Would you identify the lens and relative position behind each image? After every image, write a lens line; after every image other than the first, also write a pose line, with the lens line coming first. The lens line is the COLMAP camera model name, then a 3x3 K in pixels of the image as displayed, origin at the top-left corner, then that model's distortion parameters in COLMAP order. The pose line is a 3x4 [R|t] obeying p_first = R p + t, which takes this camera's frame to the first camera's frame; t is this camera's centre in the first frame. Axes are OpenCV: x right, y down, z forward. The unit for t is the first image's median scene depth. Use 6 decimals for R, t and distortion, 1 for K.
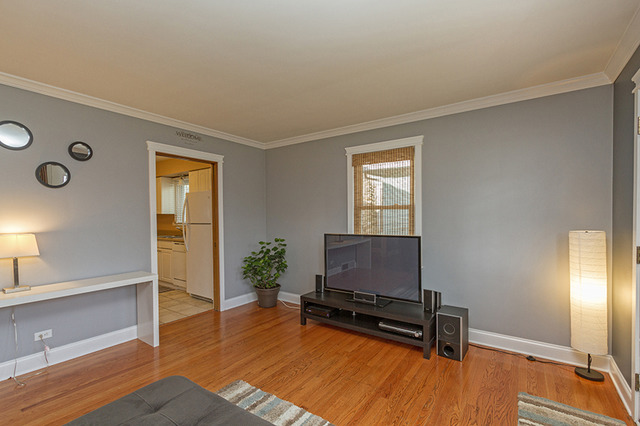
lens RADIAL K [[291.4, 0, 316.6], [0, 291.4, 224.0], [0, 0, 1]] dist [0.002357, 0.000688]
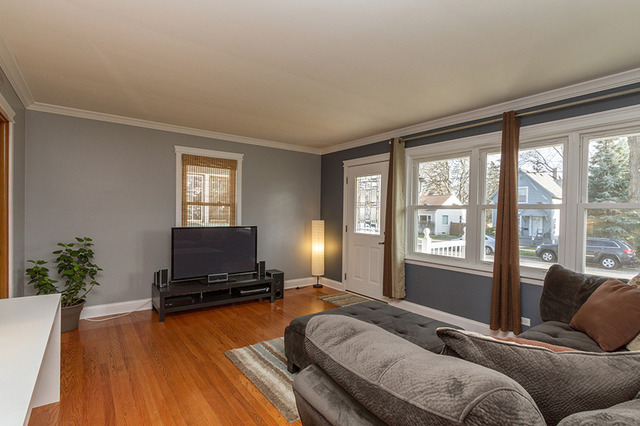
lens RADIAL K [[321.5, 0, 320.5], [0, 321.5, 210.7], [0, 0, 1]] dist [-0.002432, 0.000095]
pose [[0.306695, 0.017173, 0.951653, -1.099352], [0.008190, 0.999753, -0.020680, 0.001974], [-0.951773, 0.014137, 0.306478, 0.194611]]
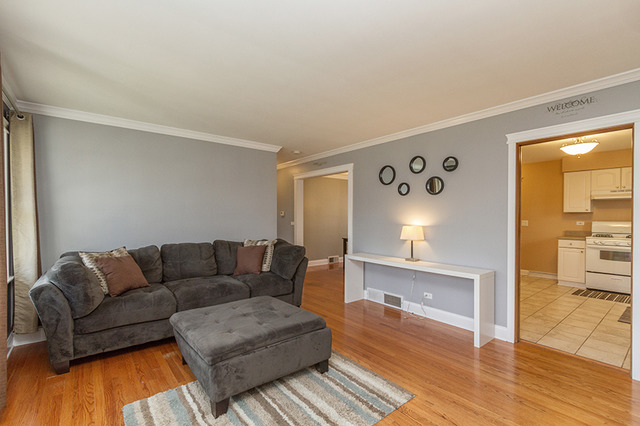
lens RADIAL K [[291.4, 0, 318.4], [0, 291.4, 218.9], [0, 0, 1]] dist [0.002357, 0.000688]
pose [[-0.269456, 0.020793, -0.962788, 0.556845], [-0.025992, 0.999246, 0.028855, -0.029275], [0.962662, 0.032800, -0.268712, 0.768028]]
